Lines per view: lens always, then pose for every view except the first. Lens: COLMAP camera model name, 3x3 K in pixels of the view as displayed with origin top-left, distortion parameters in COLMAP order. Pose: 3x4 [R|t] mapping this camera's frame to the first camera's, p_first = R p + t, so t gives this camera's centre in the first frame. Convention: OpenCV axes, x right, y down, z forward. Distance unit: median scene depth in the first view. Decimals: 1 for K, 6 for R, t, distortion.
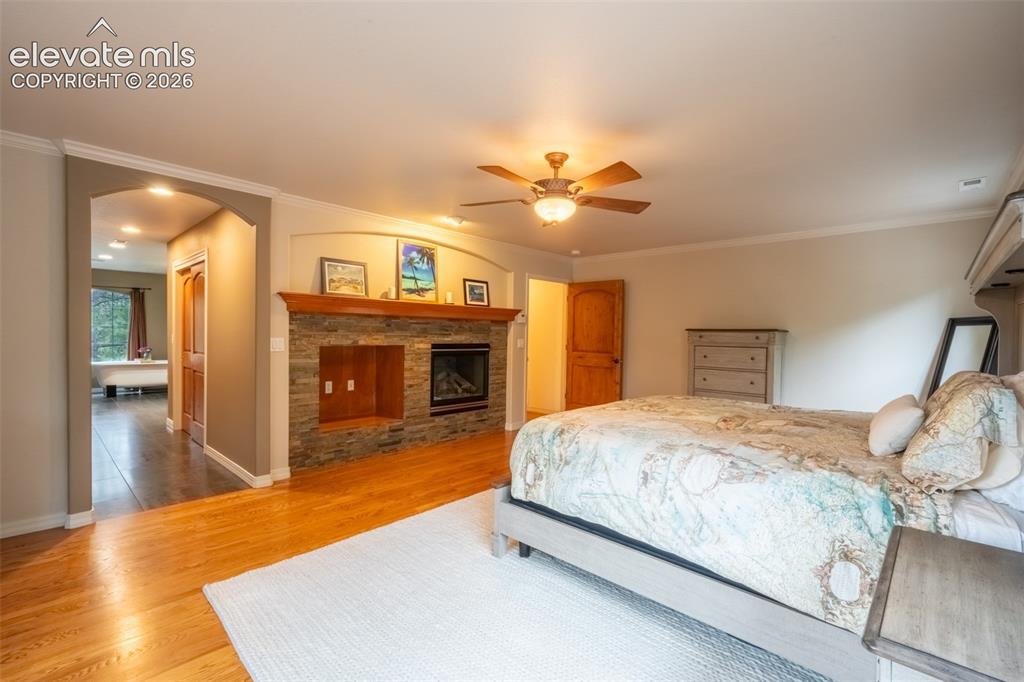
lens RADIAL K [[453.9, 0, 505.6], [0, 453.9, 341.0], [0, 0, 1]] dist [-0.001933, -0.000128]
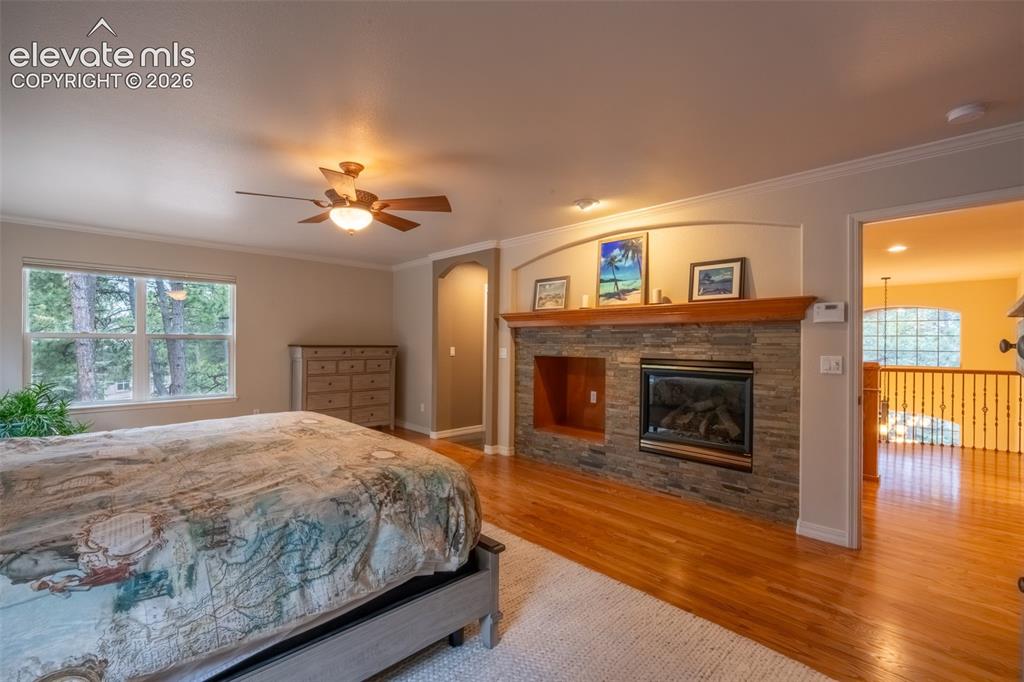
lens RADIAL K [[453.9, 0, 509.9], [0, 453.9, 340.1], [0, 0, 1]] dist [-0.001933, -0.000128]
pose [[-0.047182, -0.016173, -0.998755, 0.651541], [-0.020003, 0.999684, -0.015244, -0.008340], [0.998686, 0.019259, -0.047490, 0.835987]]
